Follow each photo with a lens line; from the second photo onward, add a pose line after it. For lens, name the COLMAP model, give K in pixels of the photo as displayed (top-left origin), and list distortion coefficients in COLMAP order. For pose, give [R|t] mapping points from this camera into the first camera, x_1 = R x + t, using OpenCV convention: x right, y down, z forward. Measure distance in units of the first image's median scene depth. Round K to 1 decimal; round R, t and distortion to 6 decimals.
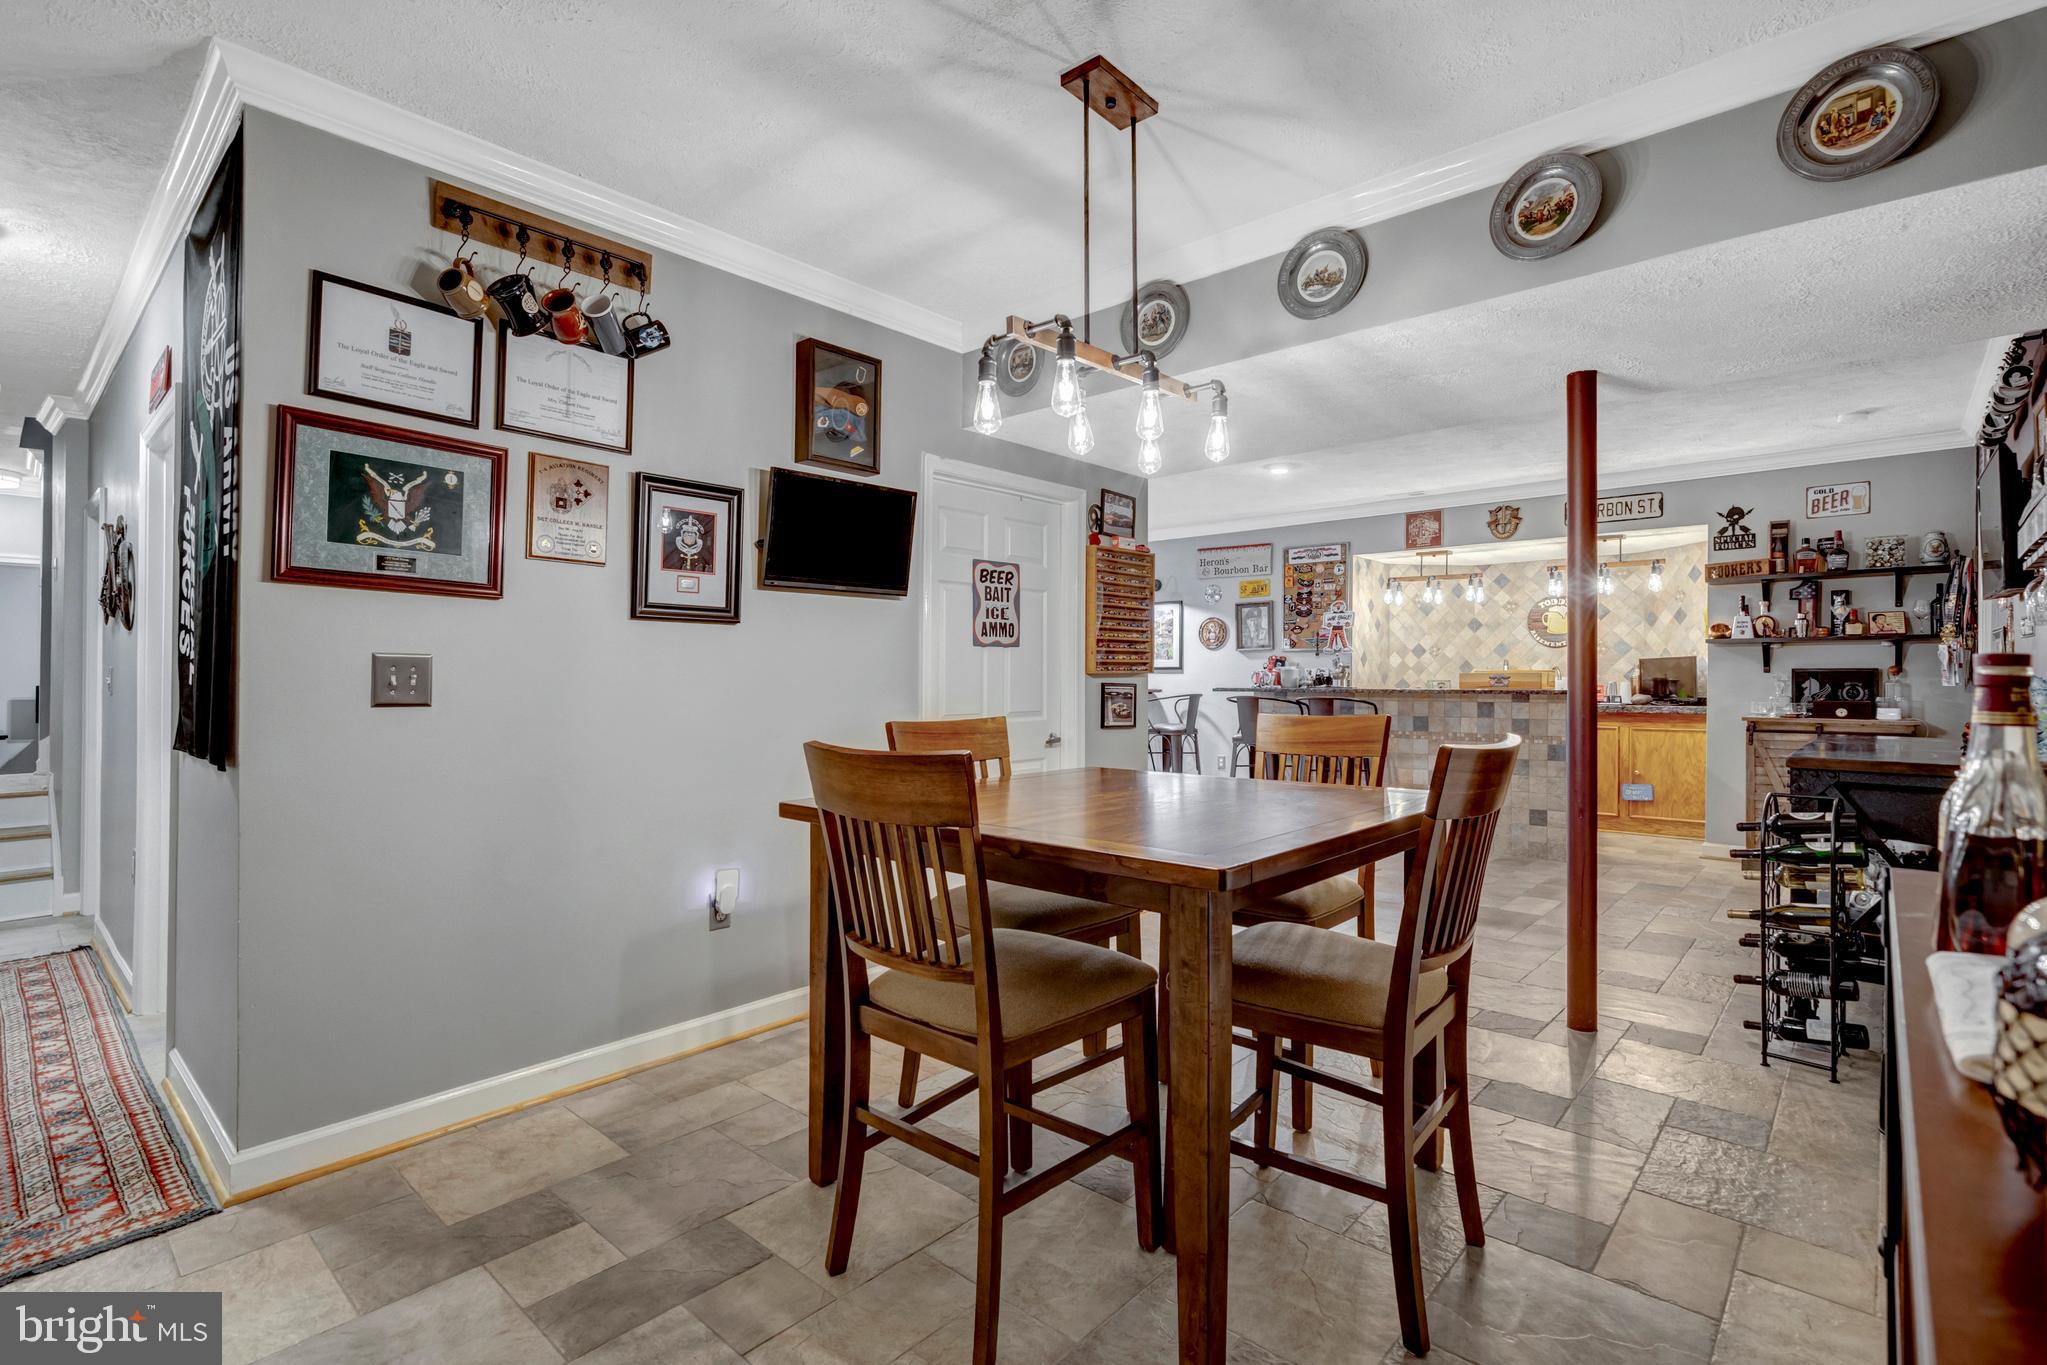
lens RADIAL K [[958.5, 0, 1008.0], [0, 958.5, 709.3], [0, 0, 1]] dist [-0.001615, 0.002720]
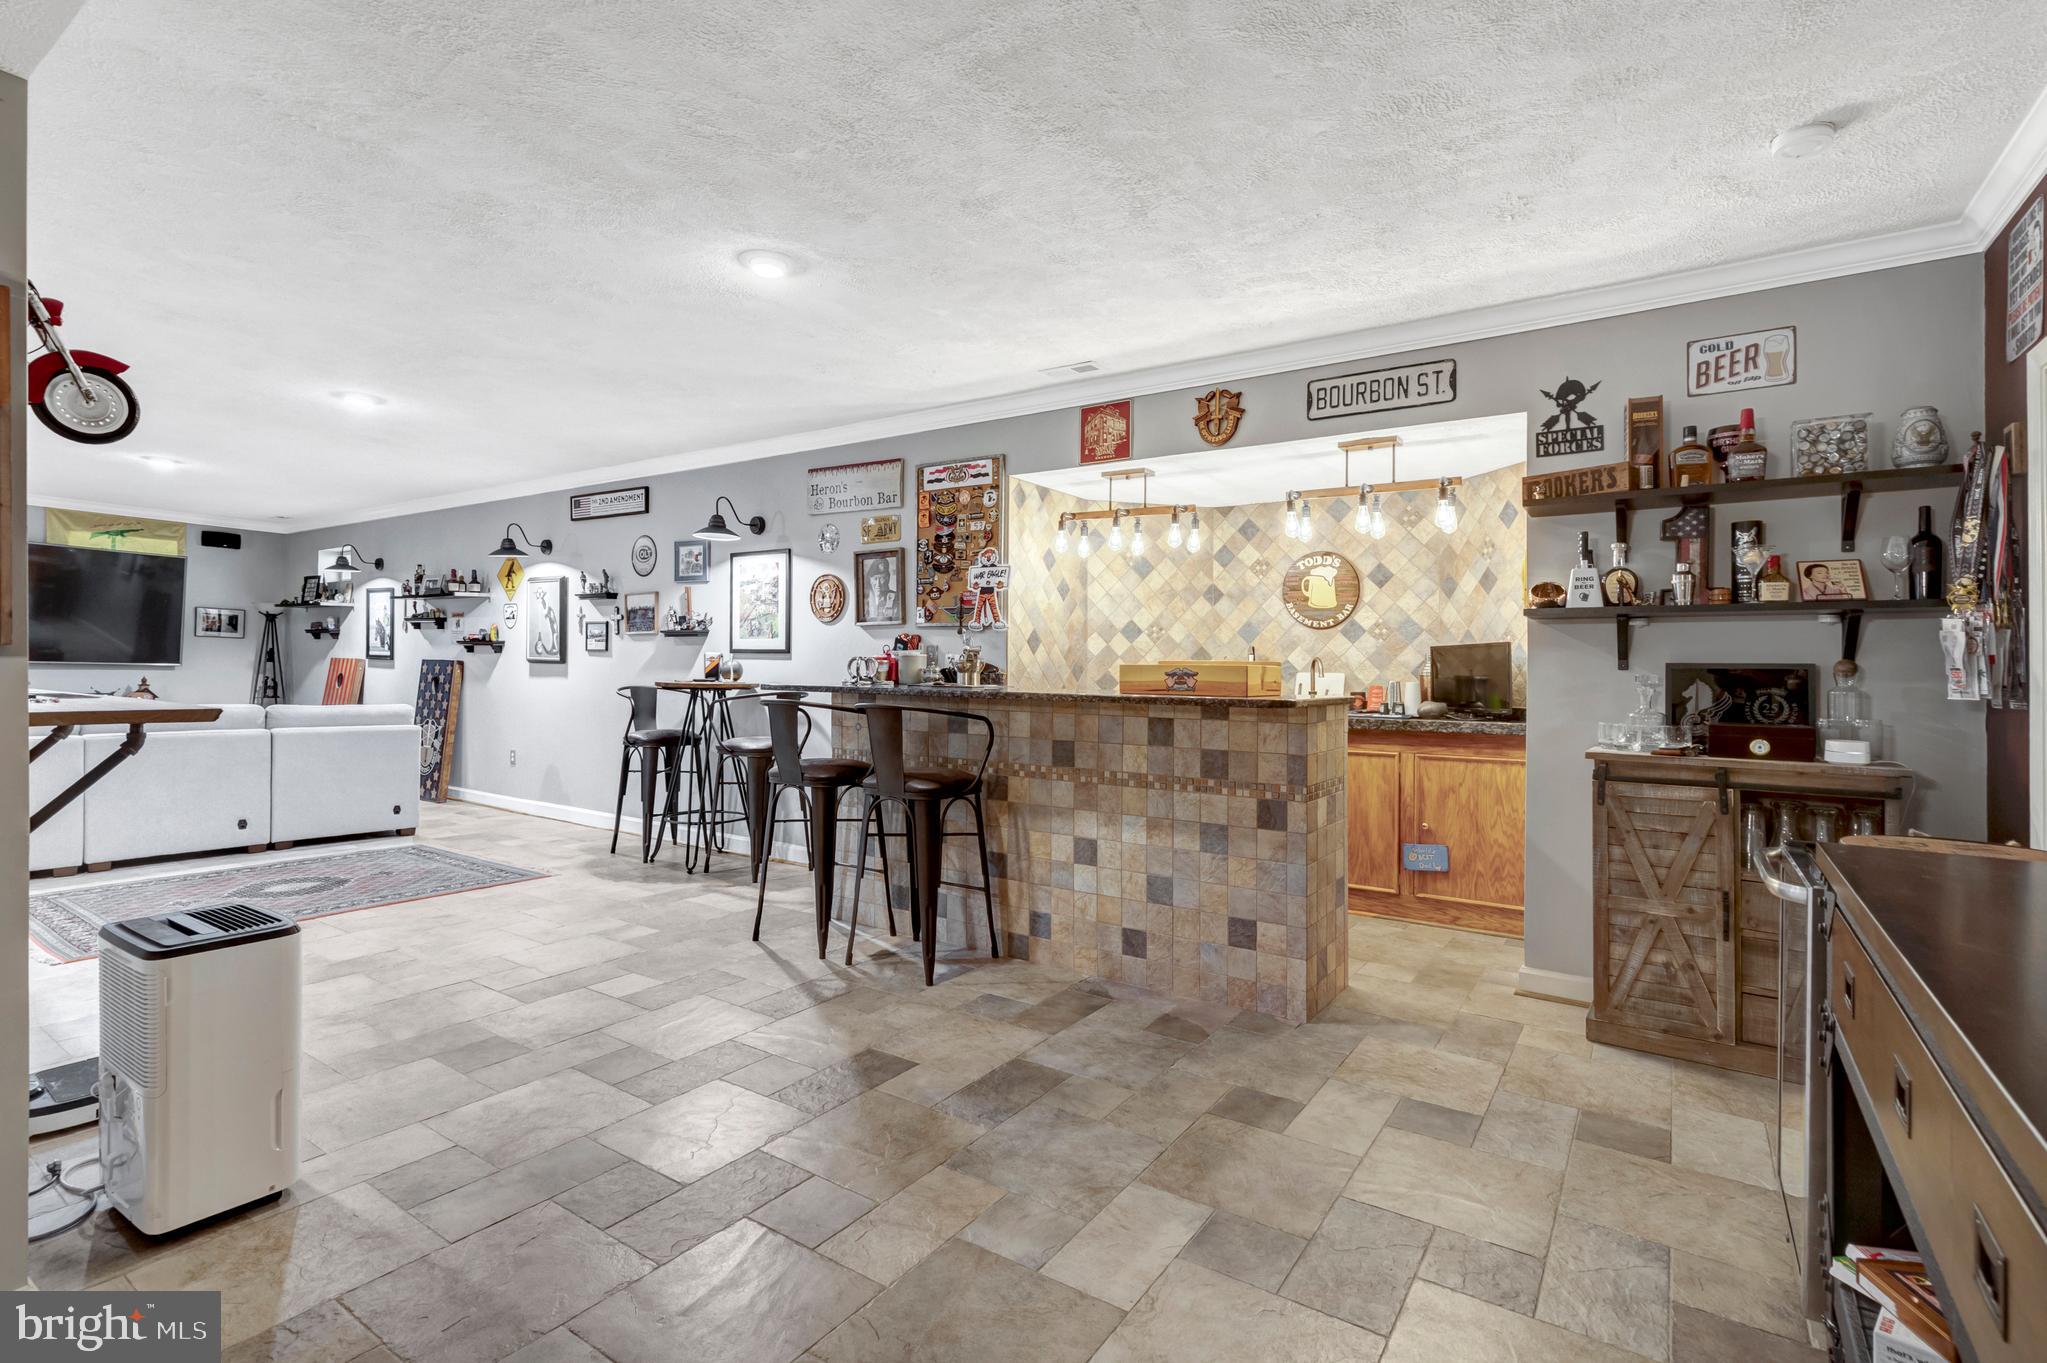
lens RADIAL K [[958.5, 0, 1016.8], [0, 958.5, 679.1], [0, 0, 1]] dist [-0.001615, 0.002720]
pose [[0.989967, 0.009789, 0.140963, 0.327701], [-0.007048, 0.999777, -0.019930, -0.017468], [-0.141126, 0.018736, 0.989814, 0.449183]]
